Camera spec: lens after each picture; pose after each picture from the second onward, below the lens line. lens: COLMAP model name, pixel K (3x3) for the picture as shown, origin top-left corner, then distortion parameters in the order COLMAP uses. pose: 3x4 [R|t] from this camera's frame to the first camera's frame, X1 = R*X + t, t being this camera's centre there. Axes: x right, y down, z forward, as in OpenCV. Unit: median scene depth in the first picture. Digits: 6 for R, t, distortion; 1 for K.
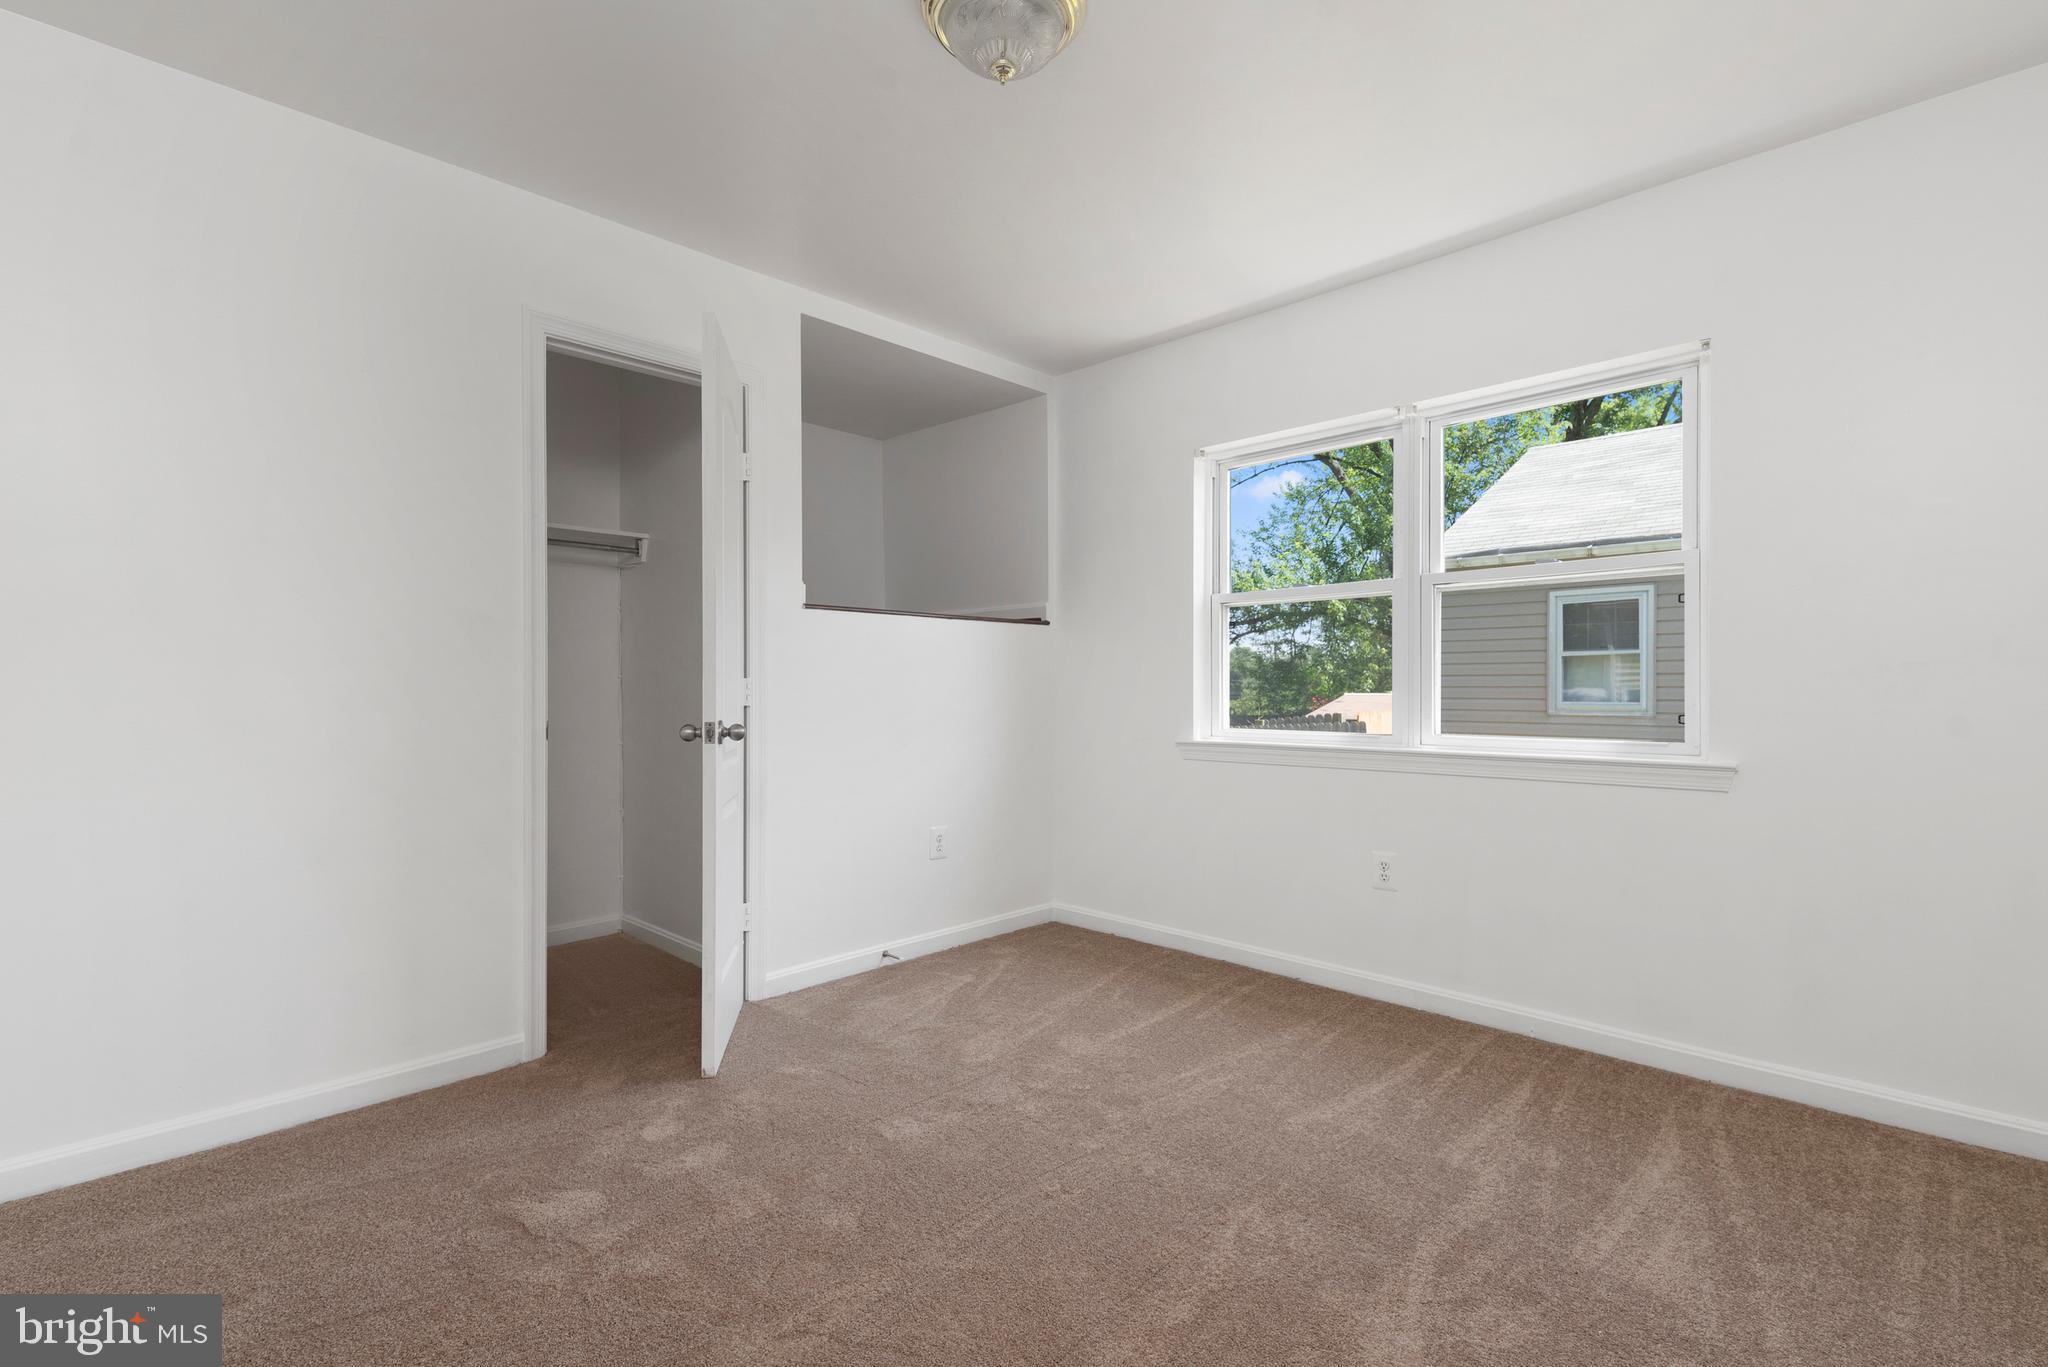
lens RADIAL K [[949.7, 0, 1017.0], [0, 949.7, 690.2], [0, 0, 1]] dist [0.019382, -0.003561]
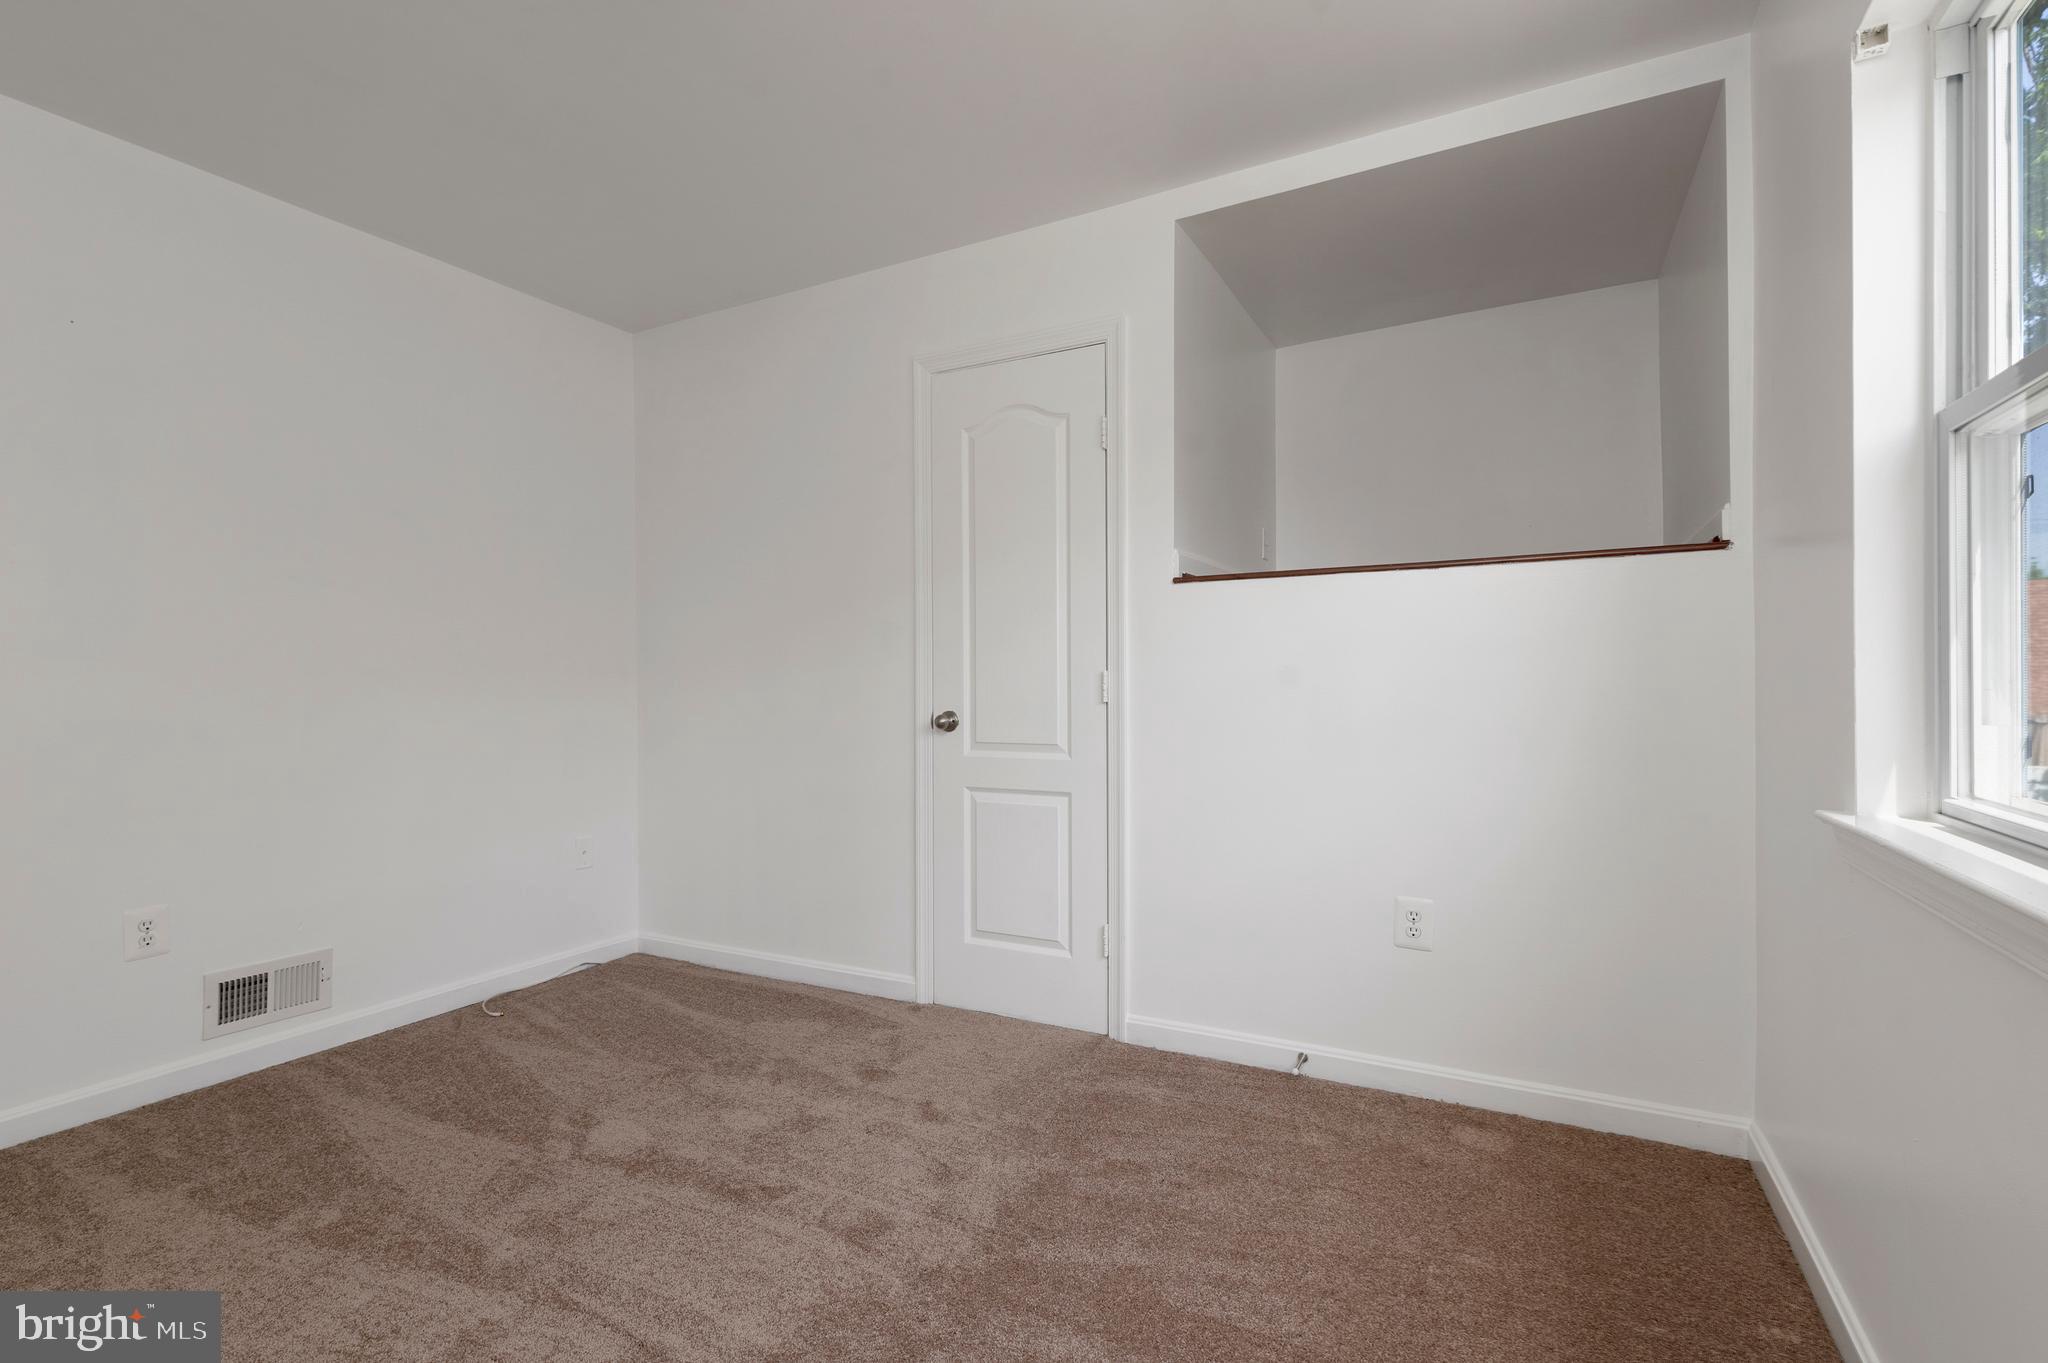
lens RADIAL K [[949.7, 0, 1011.9], [0, 949.7, 681.2], [0, 0, 1]] dist [0.019382, -0.003561]
pose [[0.288446, -0.007739, -0.957465, 0.471608], [-0.002235, 0.999959, -0.008755, 0.005943], [0.957494, 0.004665, 0.288417, 0.587580]]
